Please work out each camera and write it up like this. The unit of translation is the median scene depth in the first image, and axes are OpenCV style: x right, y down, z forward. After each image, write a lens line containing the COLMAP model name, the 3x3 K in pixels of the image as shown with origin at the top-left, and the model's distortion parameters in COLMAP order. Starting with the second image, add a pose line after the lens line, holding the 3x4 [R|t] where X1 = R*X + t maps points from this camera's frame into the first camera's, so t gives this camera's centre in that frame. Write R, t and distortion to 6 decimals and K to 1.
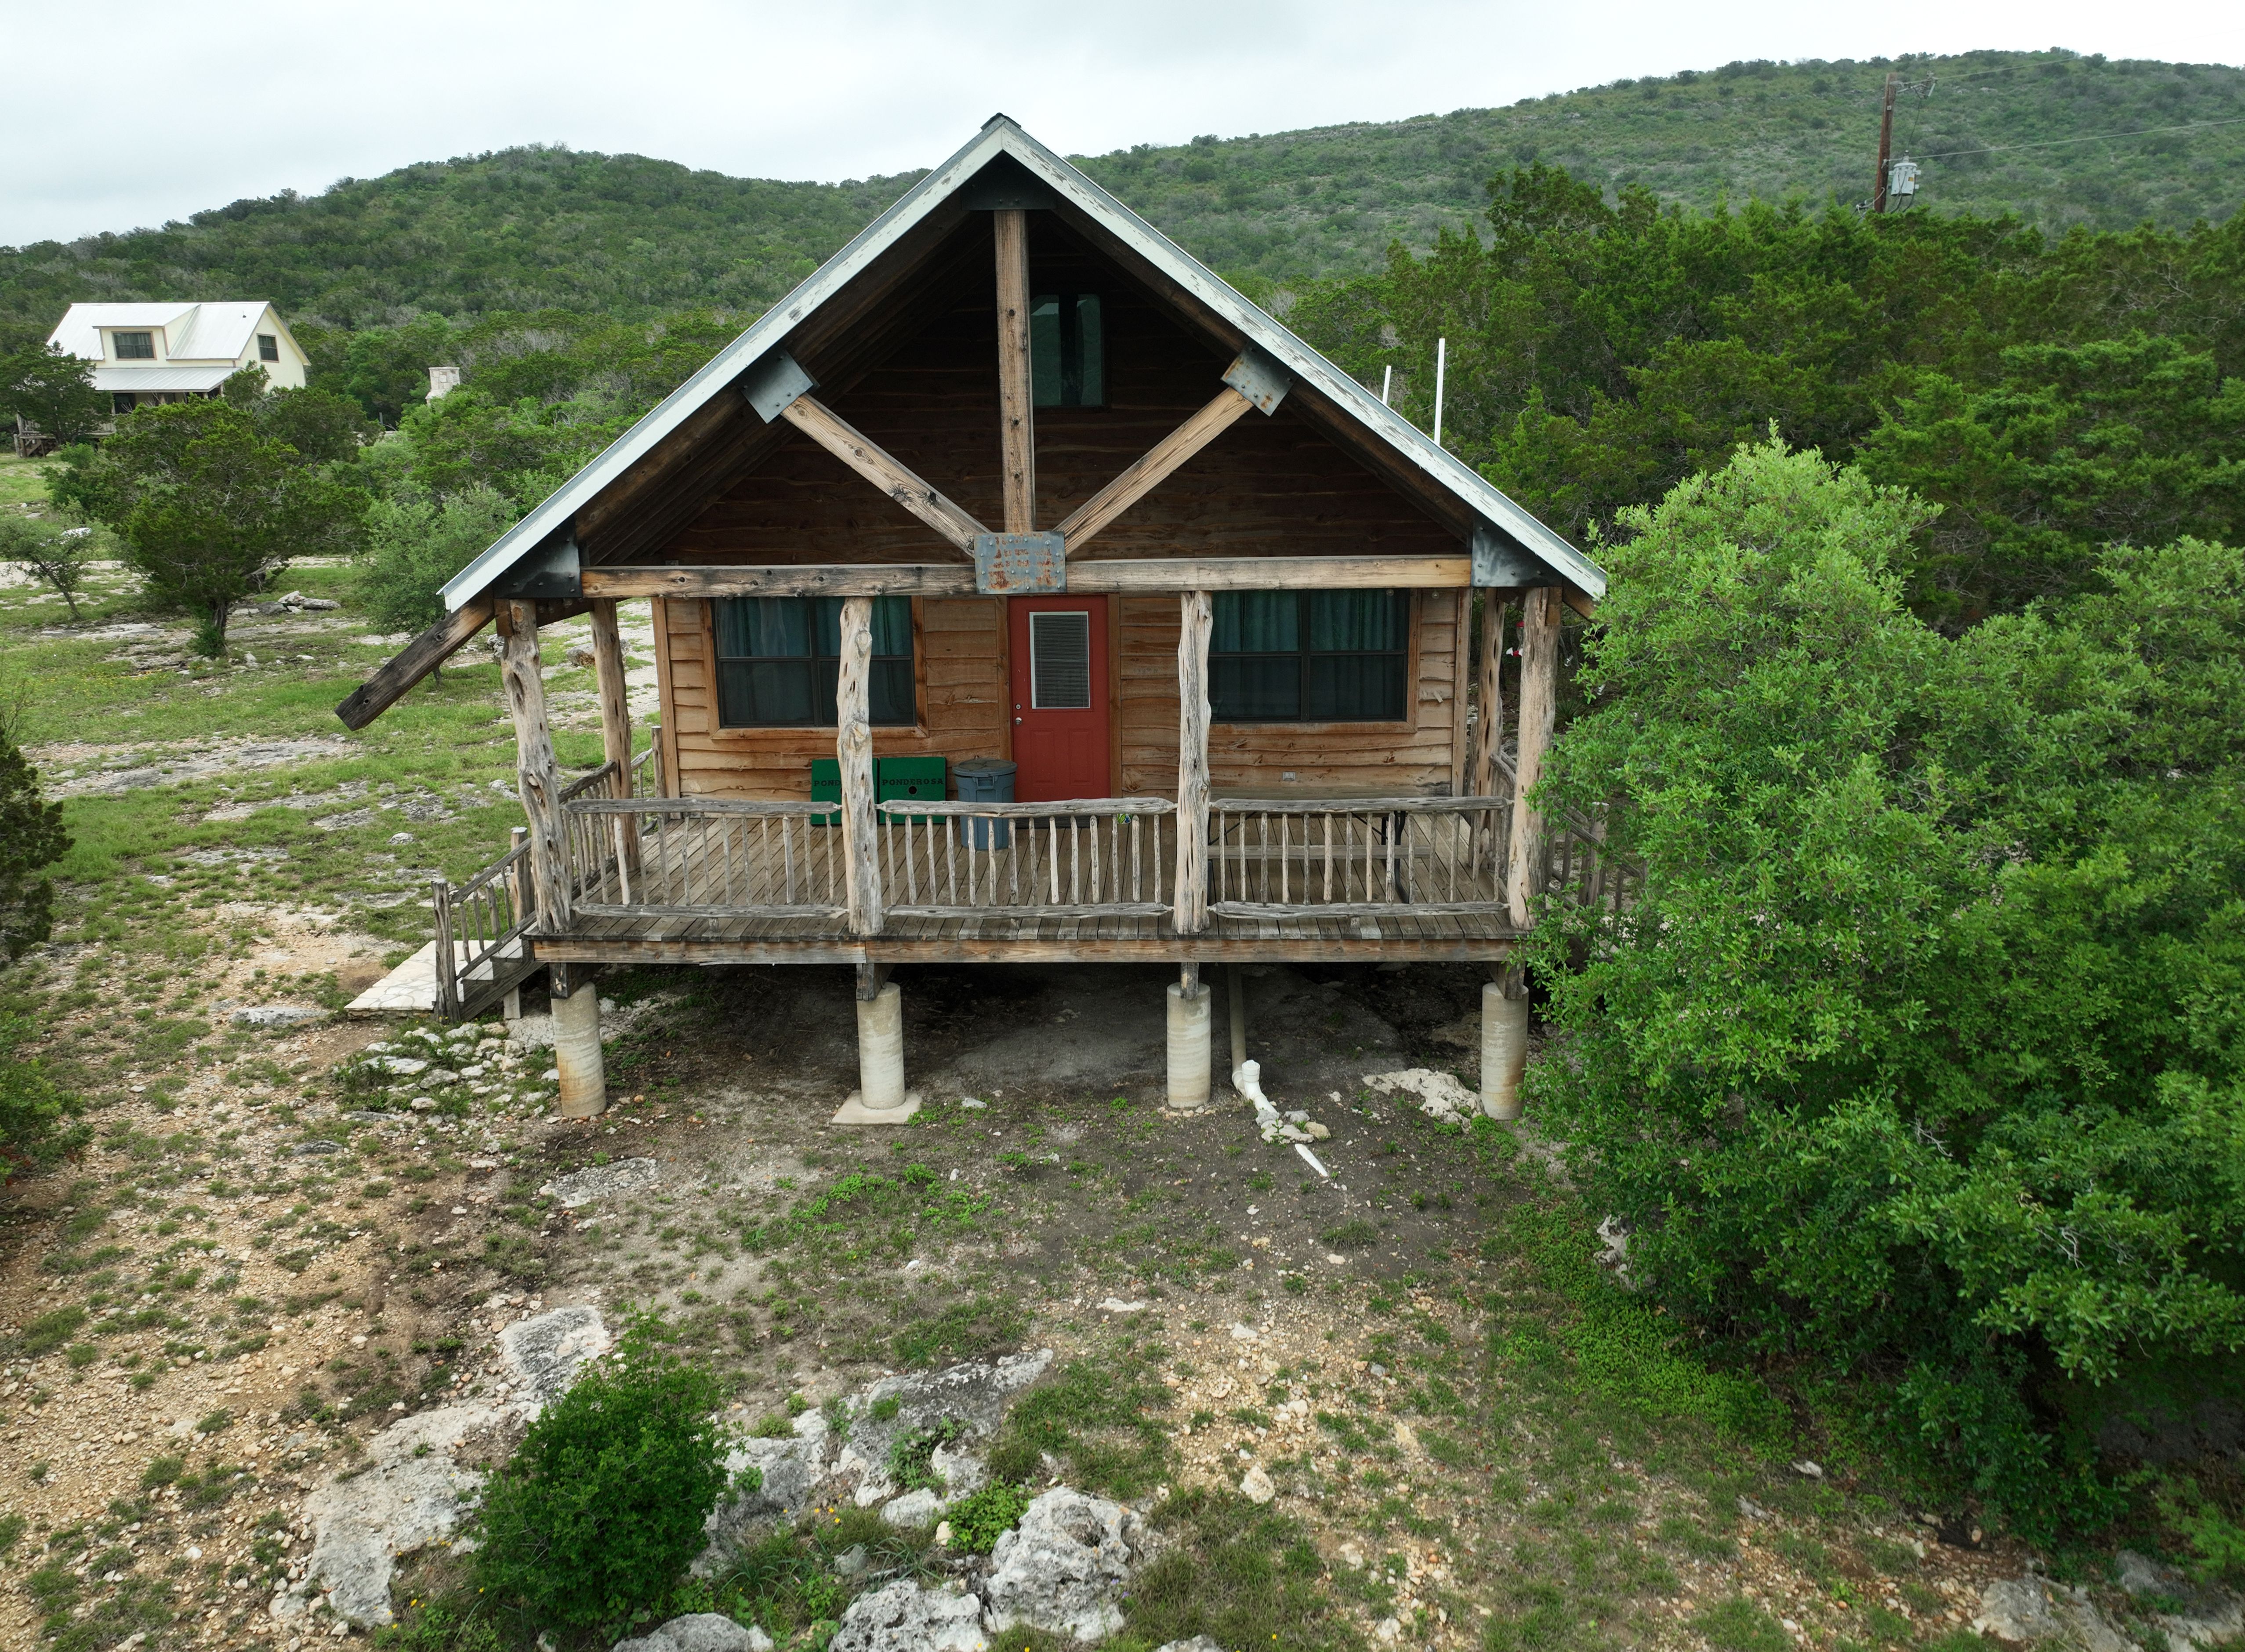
lens RADIAL K [[1609.6, 0, 1122.5], [0, 1609.6, 826.0], [0, 0, 1]] dist [-0.002130, -0.001546]
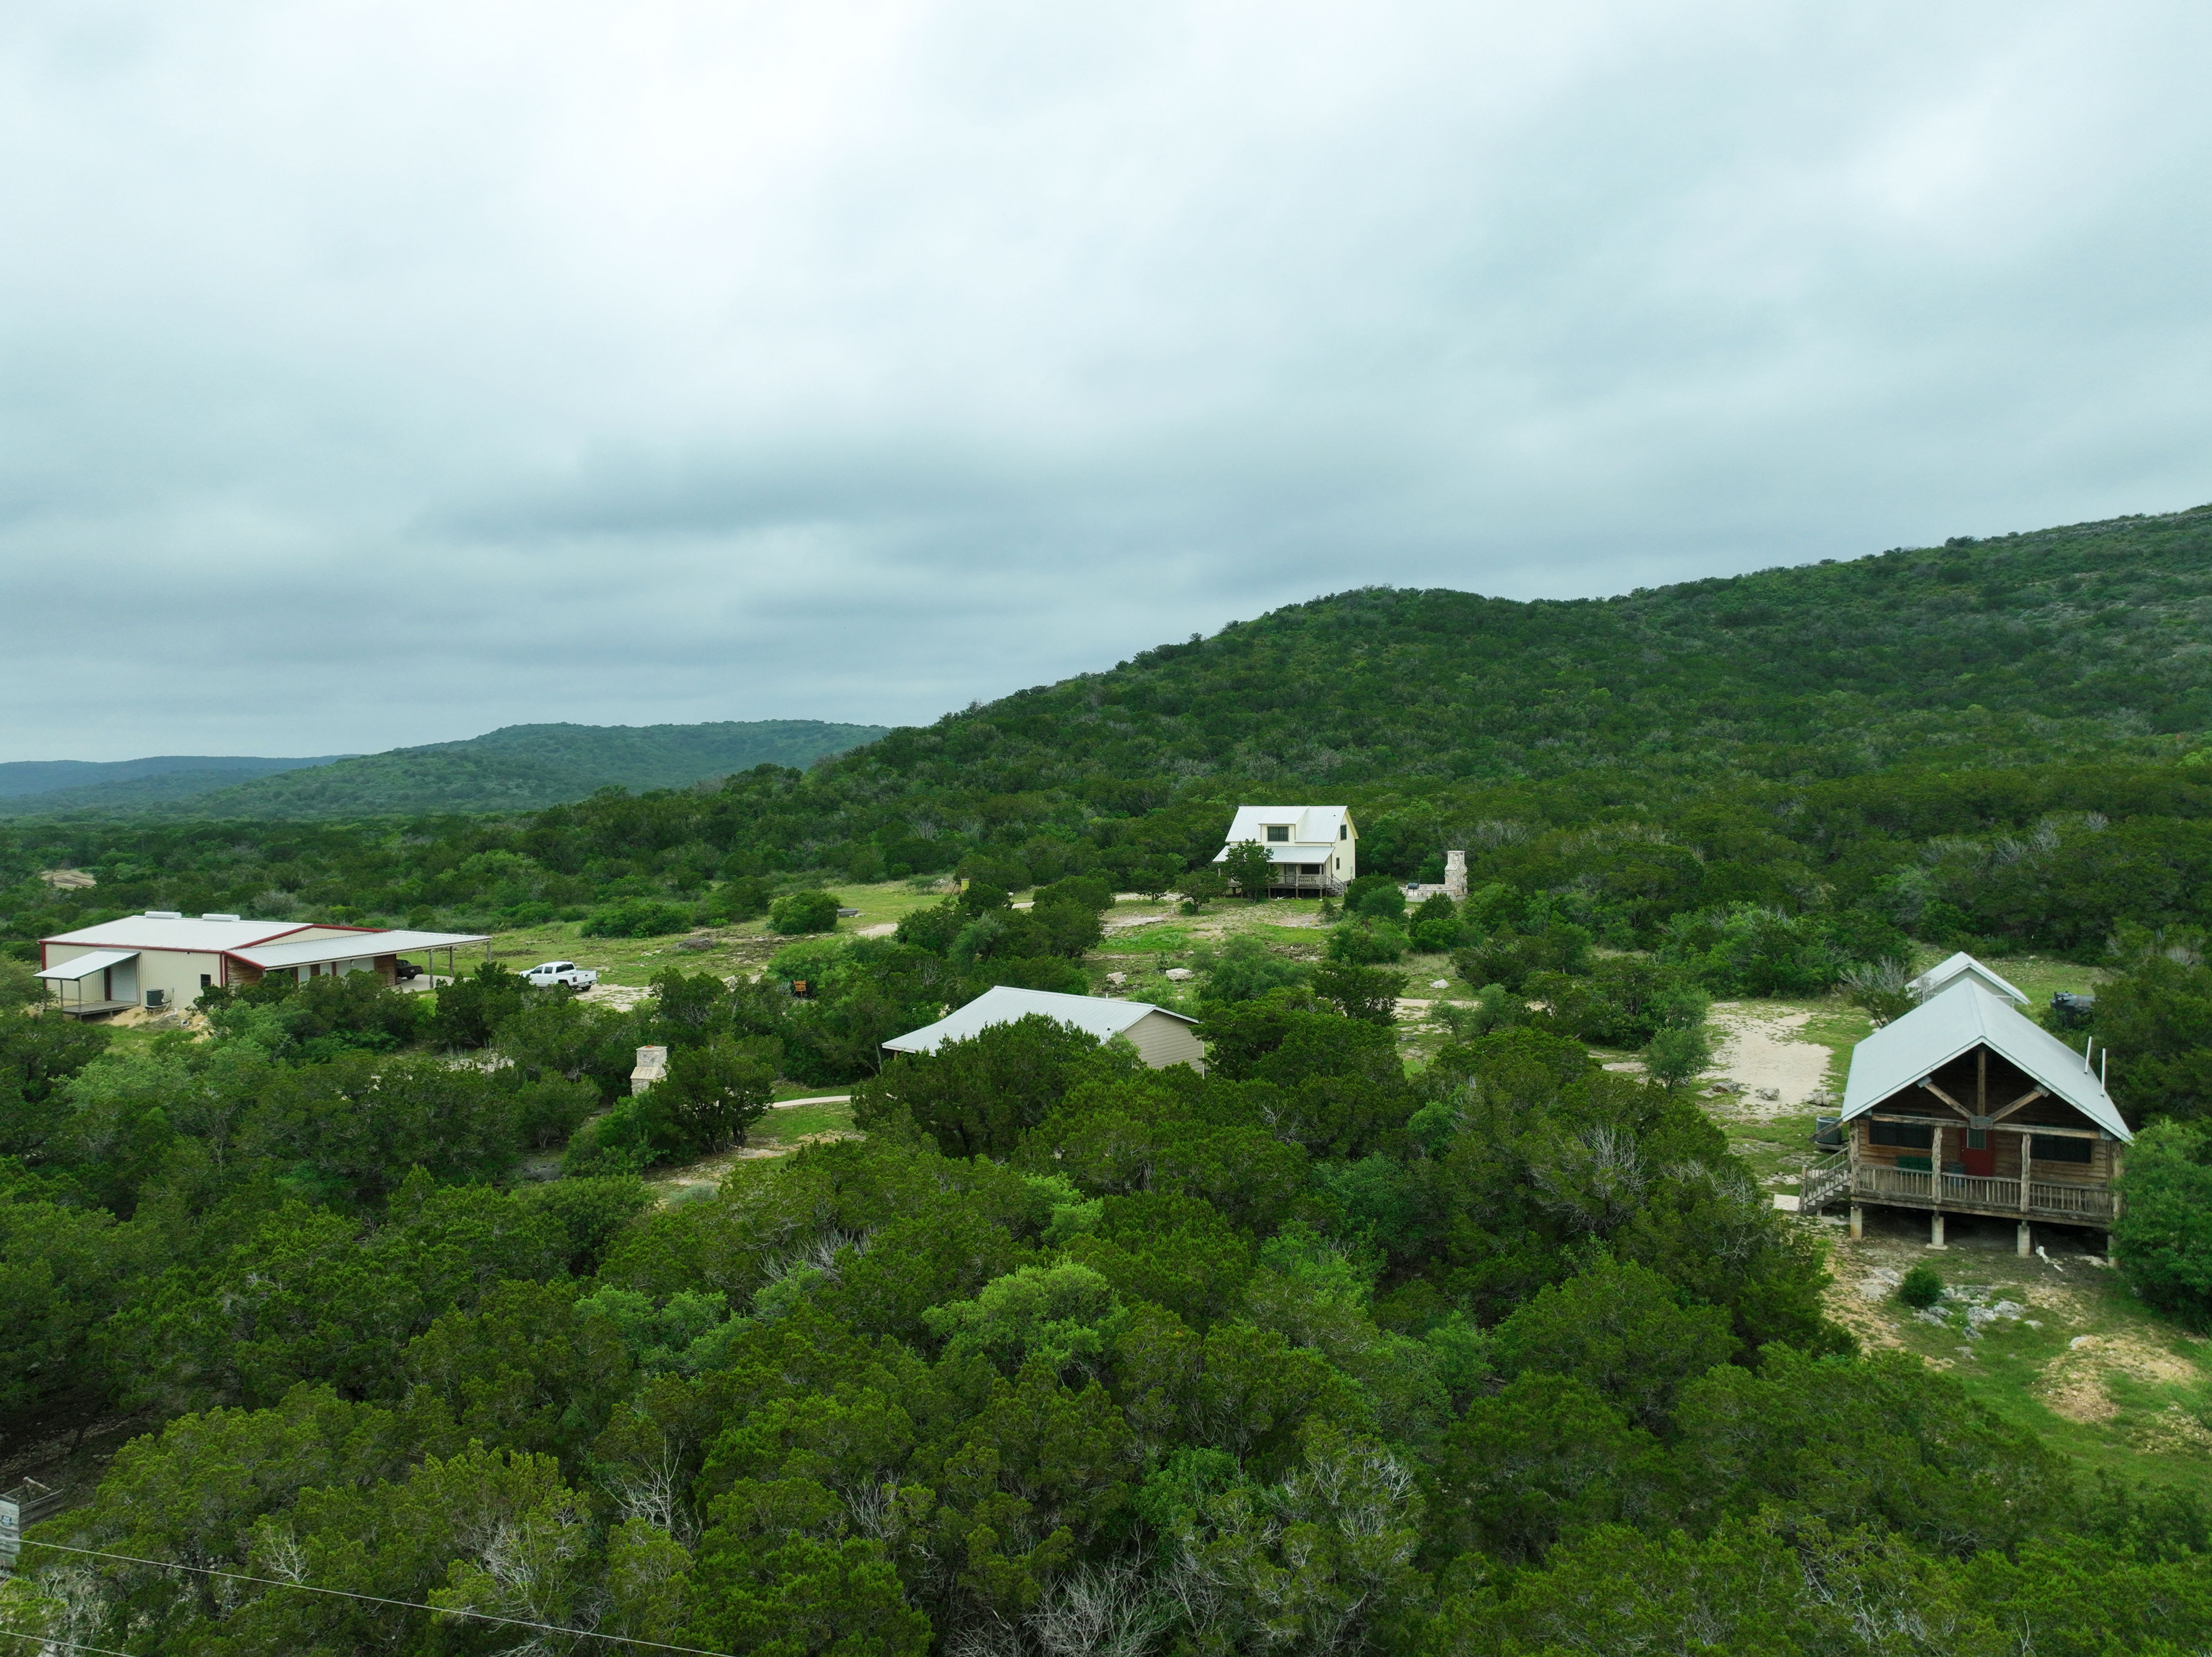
lens RADIAL K [[1533.4, 0, 1106.0], [0, 1533.4, 828.5], [0, 0, 1]] dist [-0.021714, 0.030850]
pose [[0.898509, 0.016460, -0.438646, -0.257202], [-0.103309, 0.979157, -0.174871, 0.019795], [0.426625, 0.202439, 0.881481, -2.538045]]
